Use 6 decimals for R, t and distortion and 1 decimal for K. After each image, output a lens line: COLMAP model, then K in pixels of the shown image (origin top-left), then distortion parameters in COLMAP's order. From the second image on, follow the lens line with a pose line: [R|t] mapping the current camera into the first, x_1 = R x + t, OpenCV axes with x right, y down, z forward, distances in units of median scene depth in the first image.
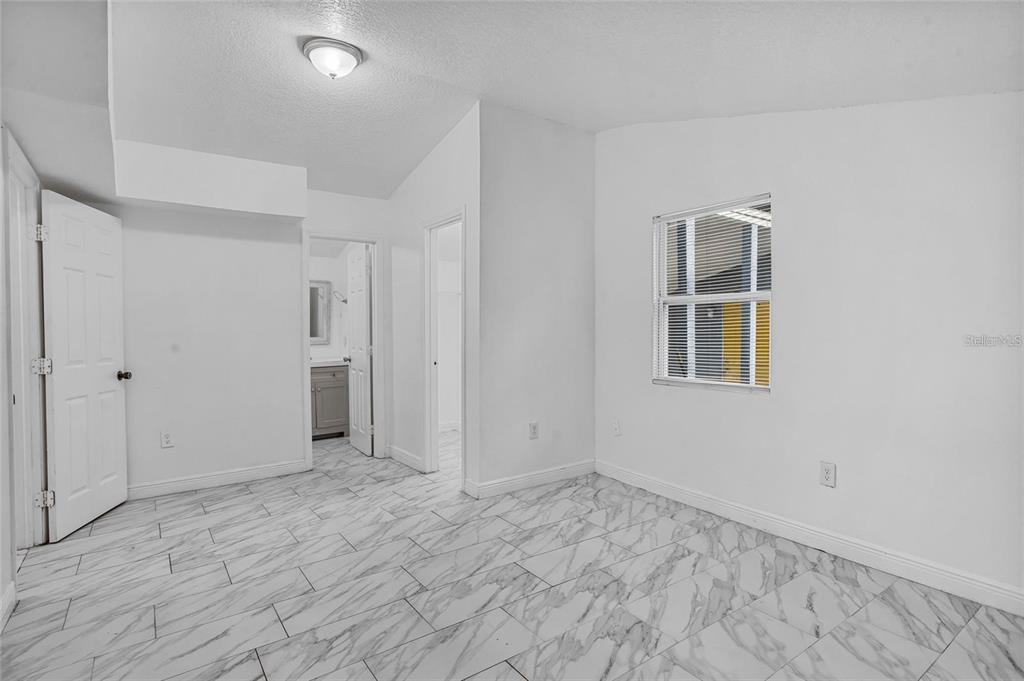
lens RADIAL K [[513.6, 0, 514.0], [0, 513.6, 342.3], [0, 0, 1]] dist [-0.058701, 0.034104]
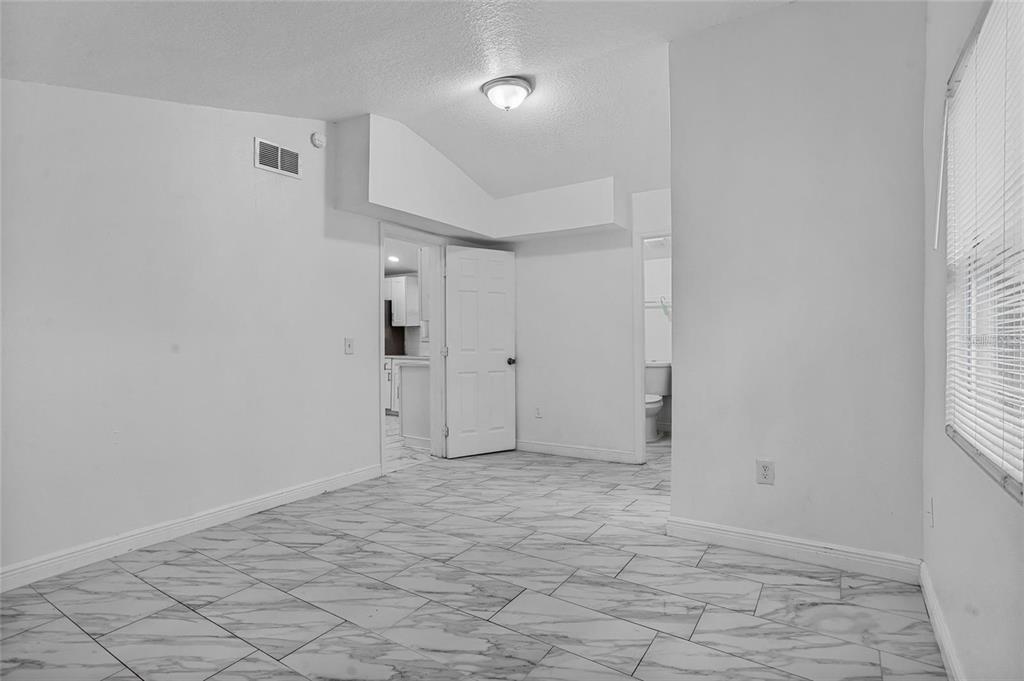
lens RADIAL K [[513.6, 0, 514.0], [0, 513.6, 342.3], [0, 0, 1]] dist [-0.058701, 0.034104]
pose [[0.357739, 0.013378, -0.933726, 0.701863], [-0.016087, 0.999837, 0.008162, -0.000978], [0.933683, 0.012100, 0.357896, 0.572152]]
